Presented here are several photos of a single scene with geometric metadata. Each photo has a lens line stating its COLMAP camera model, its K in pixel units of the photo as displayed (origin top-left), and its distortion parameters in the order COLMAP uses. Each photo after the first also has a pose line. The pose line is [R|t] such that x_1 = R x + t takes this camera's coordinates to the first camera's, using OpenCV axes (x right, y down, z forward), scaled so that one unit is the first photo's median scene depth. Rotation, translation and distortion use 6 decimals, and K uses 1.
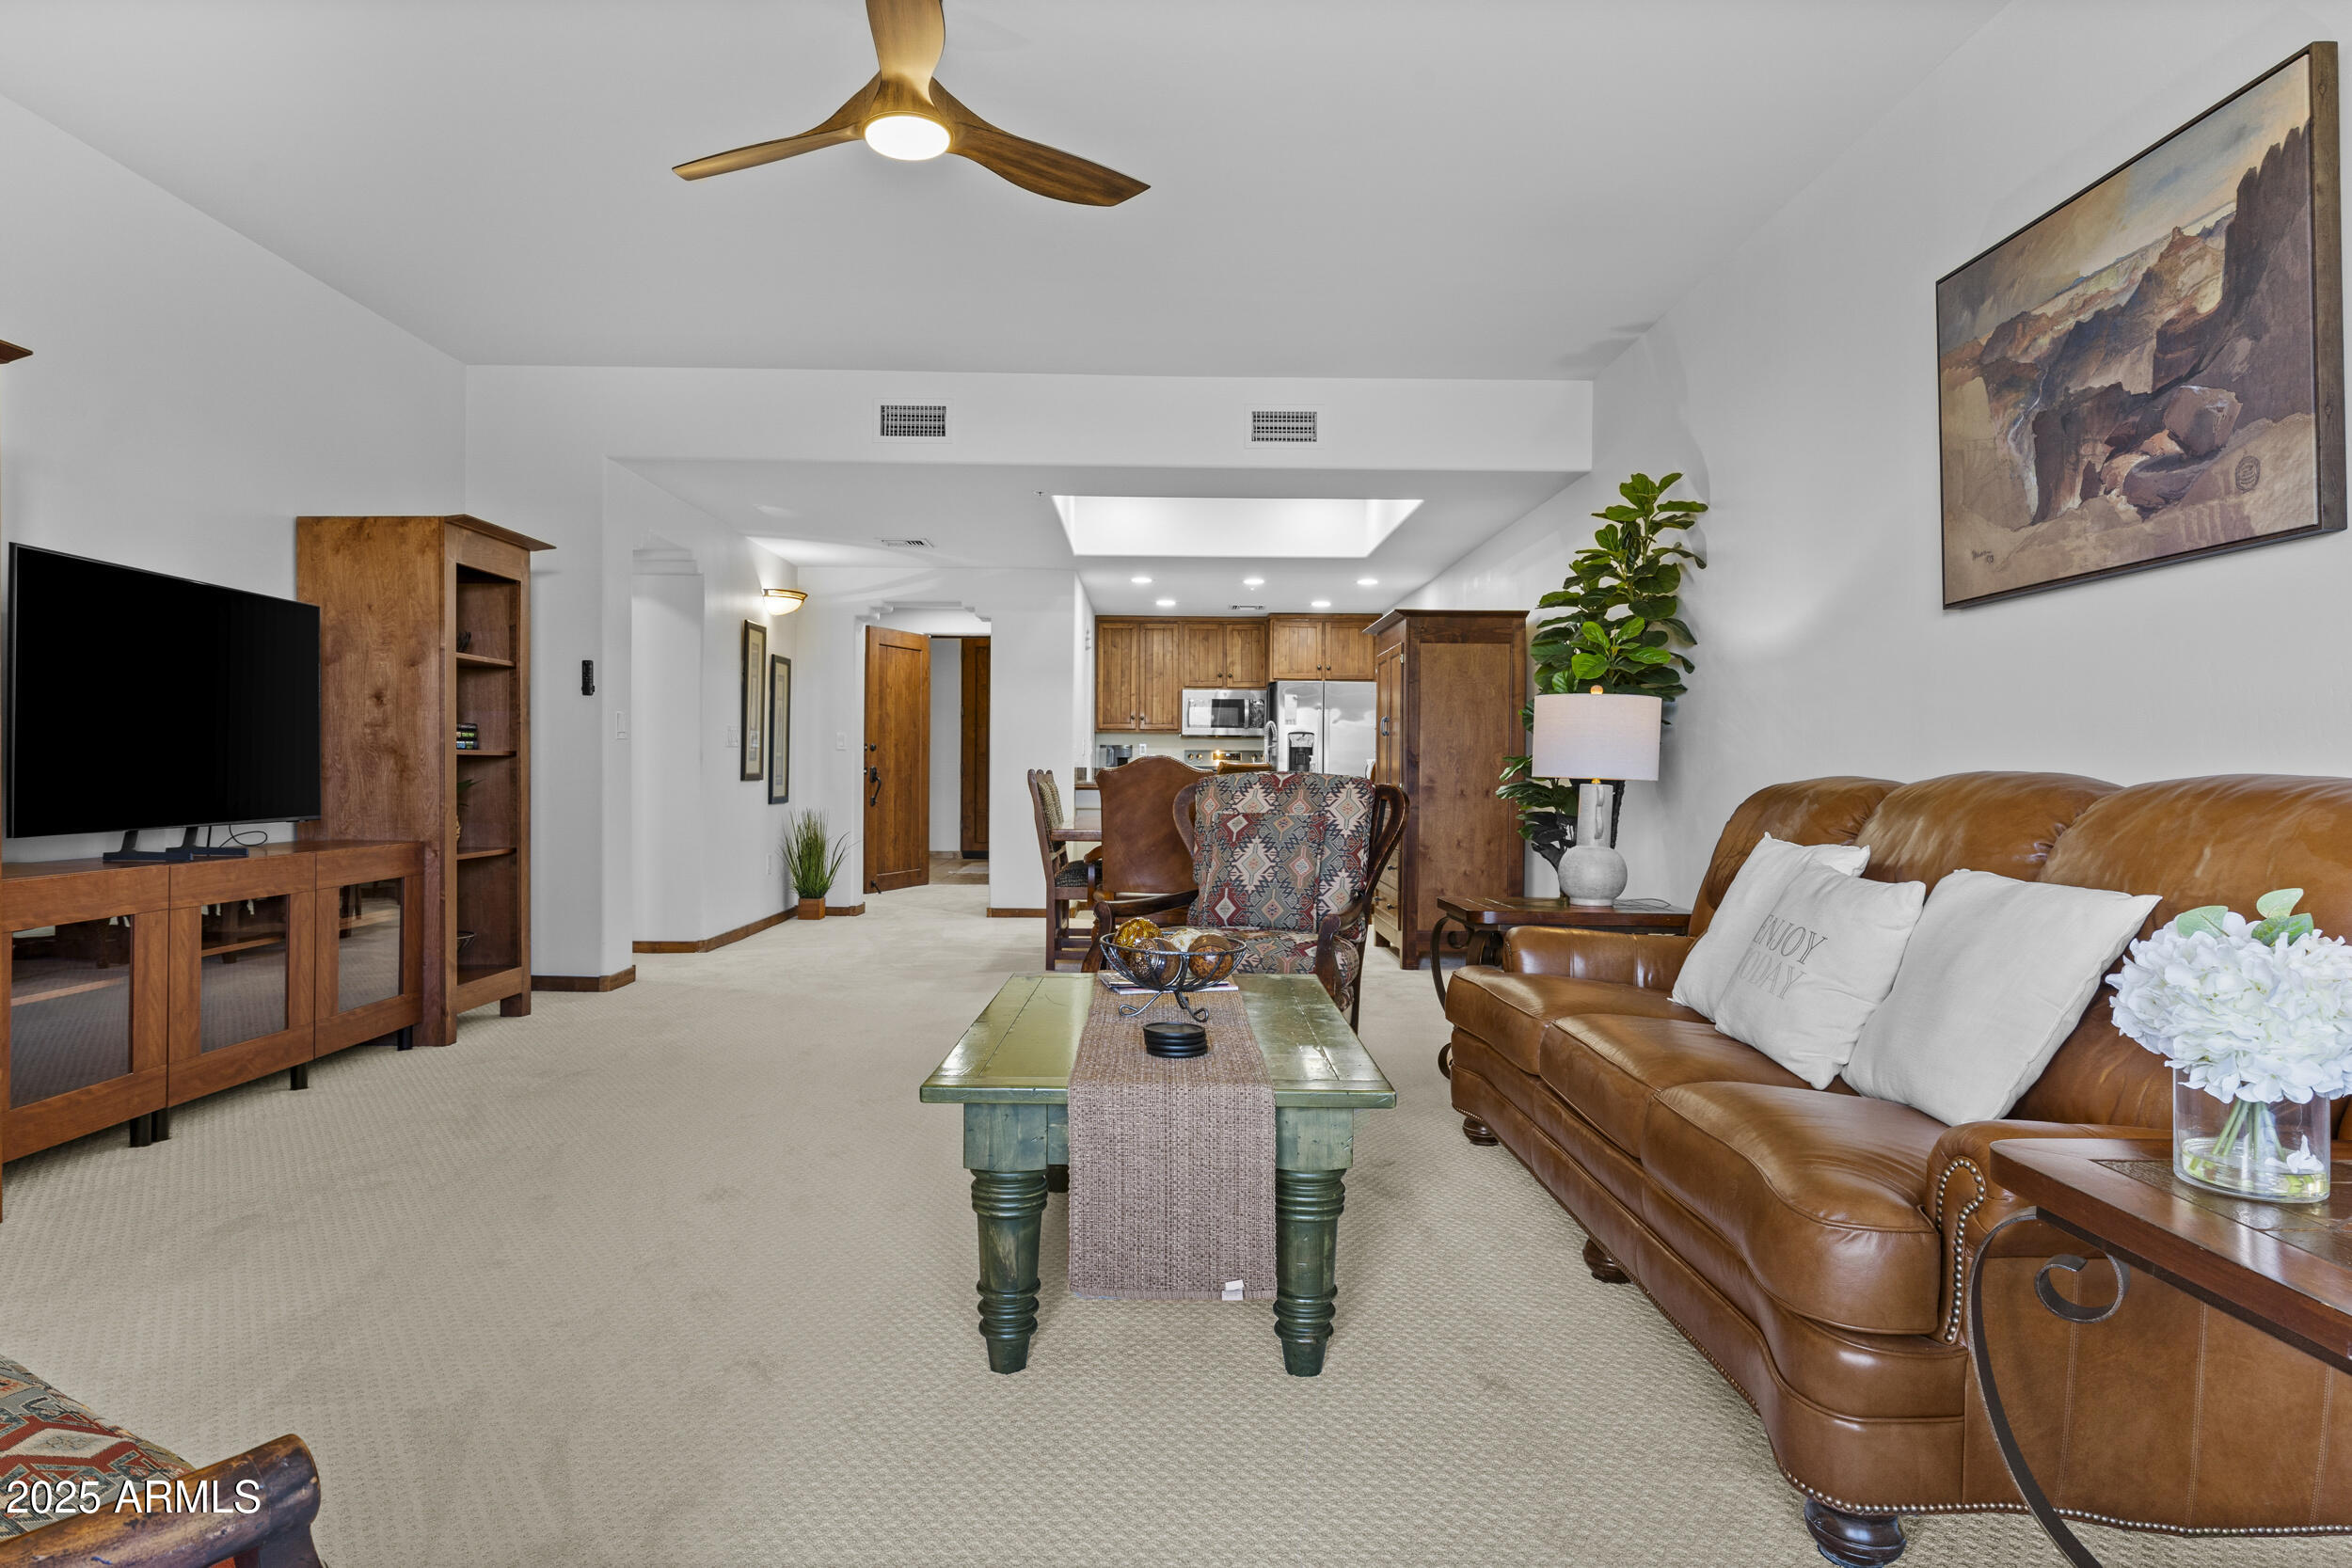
lens RADIAL K [[1312.6, 0, 1176.0], [0, 1312.6, 784.0], [0, 0, 1]] dist [-0.000712, 0.001038]
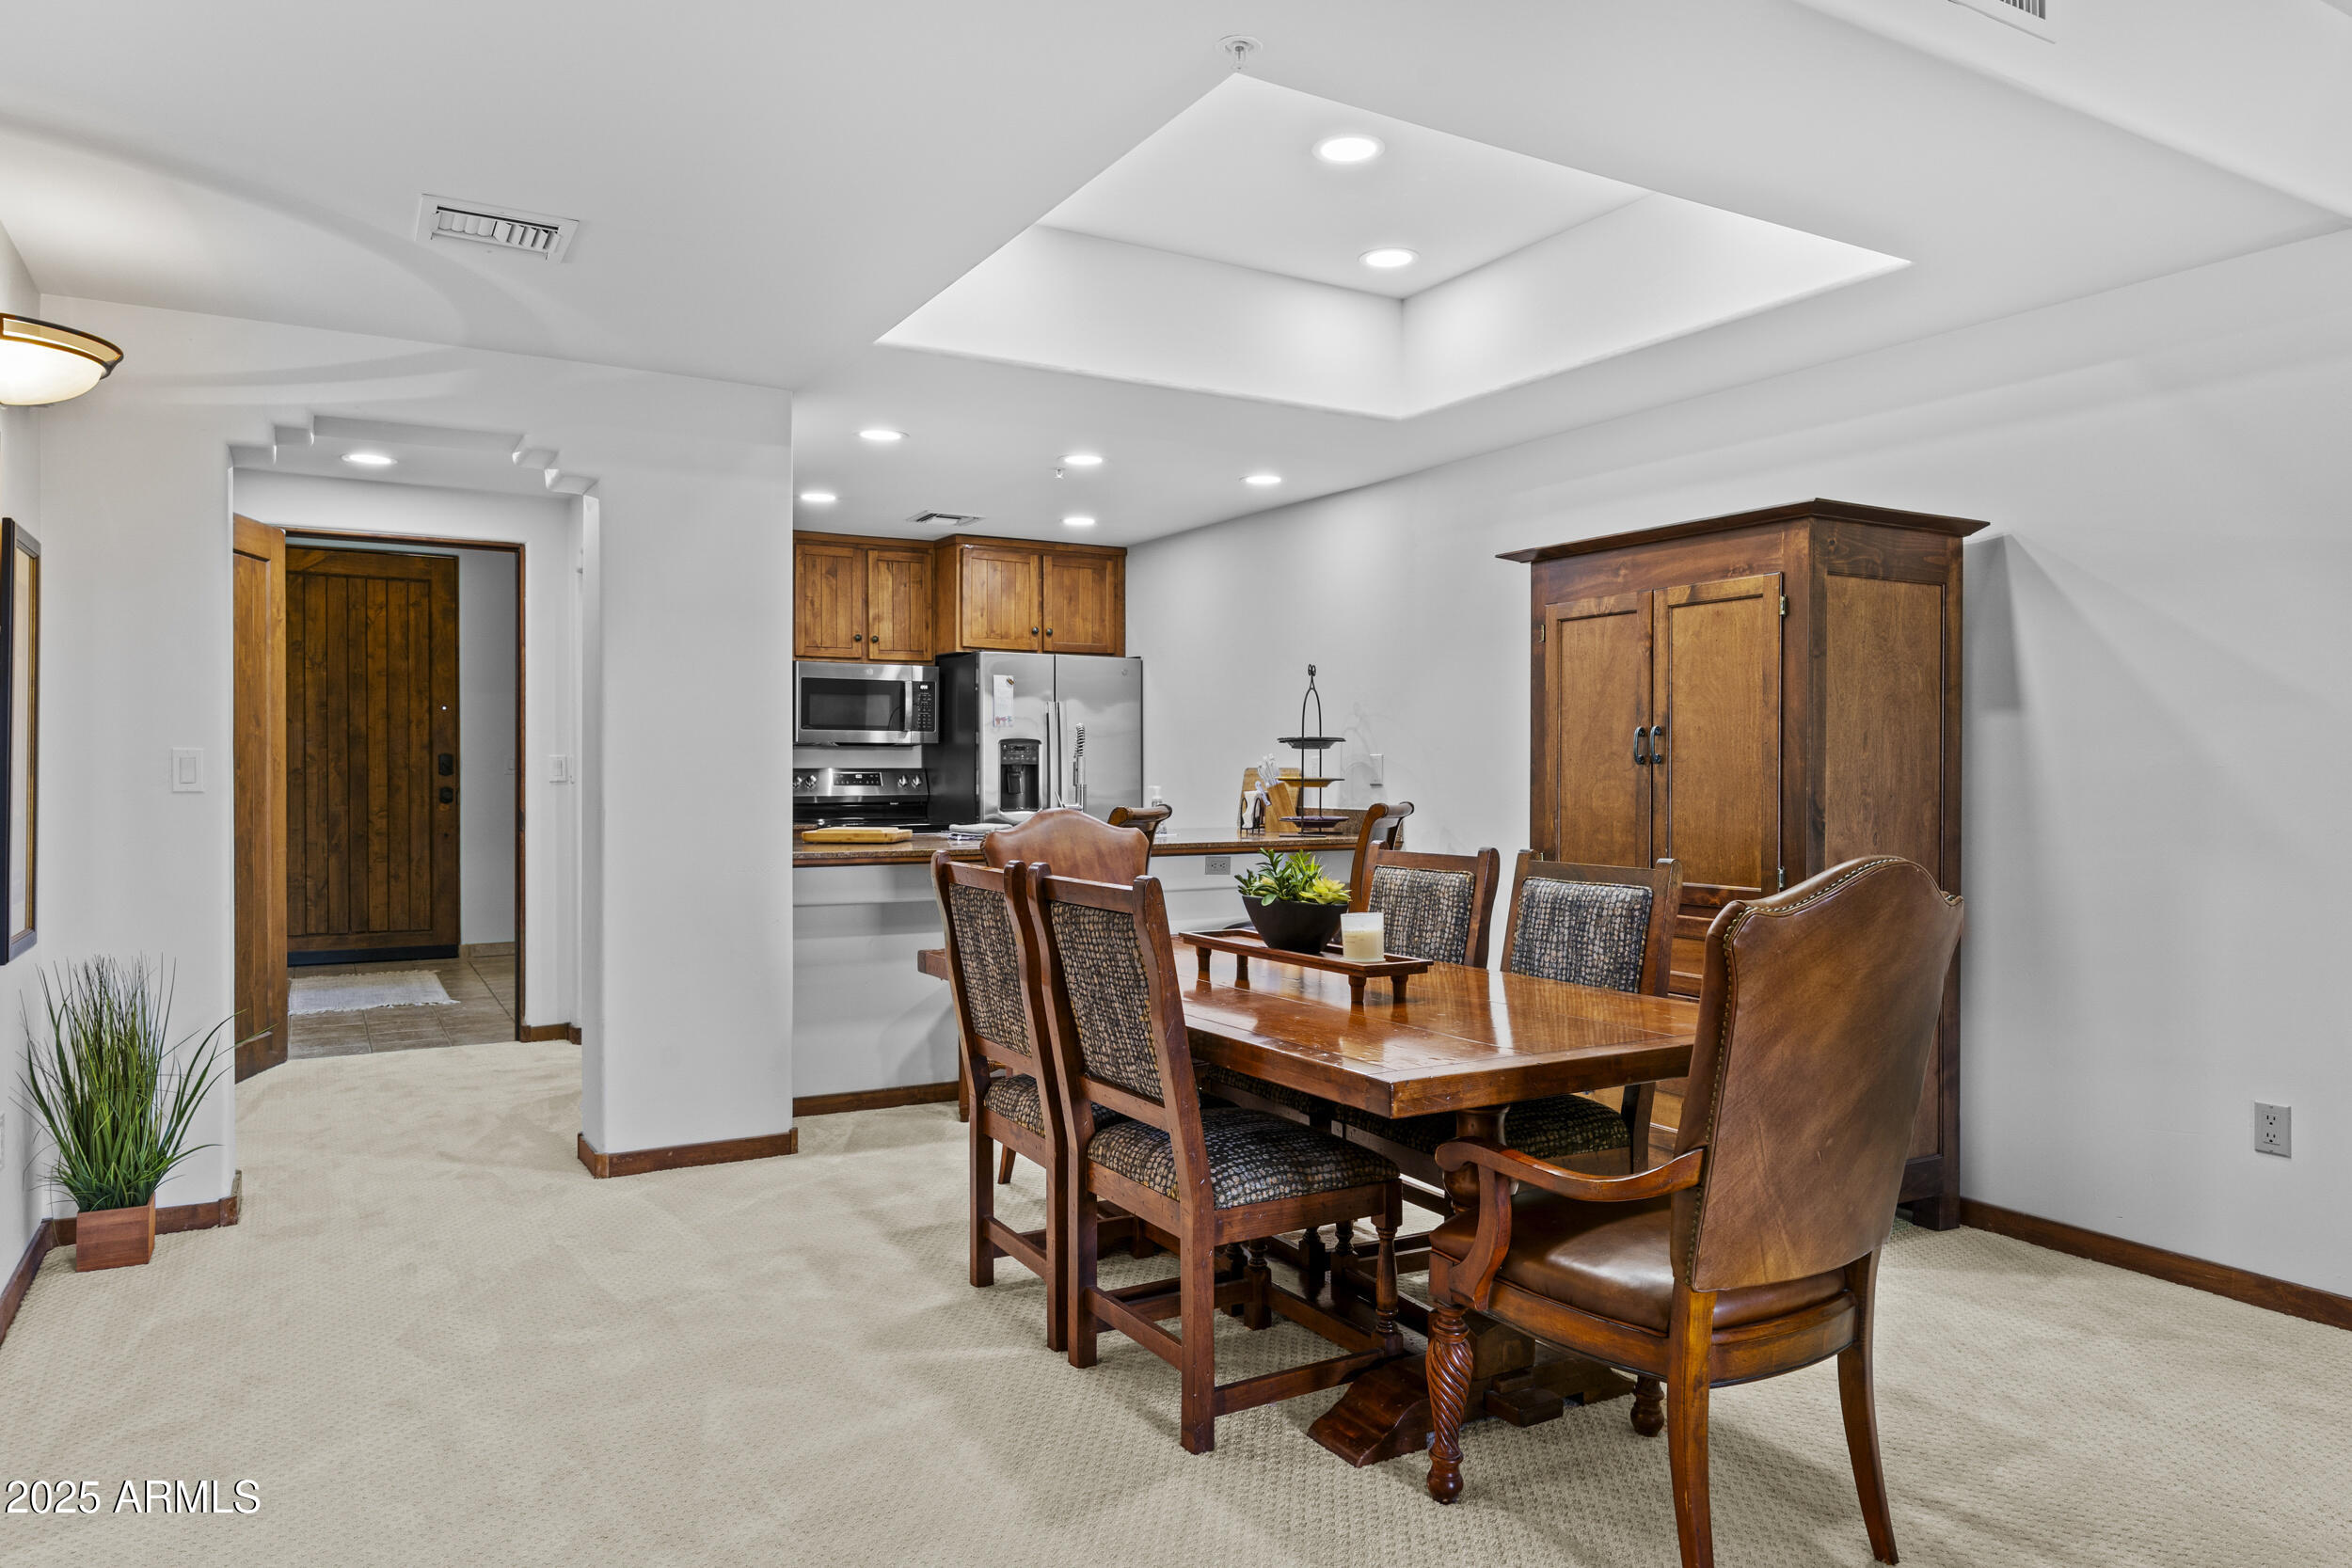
lens RADIAL K [[1480.2, 0, 1115.4], [0, 1480.2, 759.9], [0, 0, 1]] dist [0.001607, 0.001214]
pose [[0.877370, -0.006100, 0.479775, -0.225865], [0.012293, 0.999877, -0.009767, -0.028585], [-0.479656, 0.014467, 0.877337, 0.488545]]
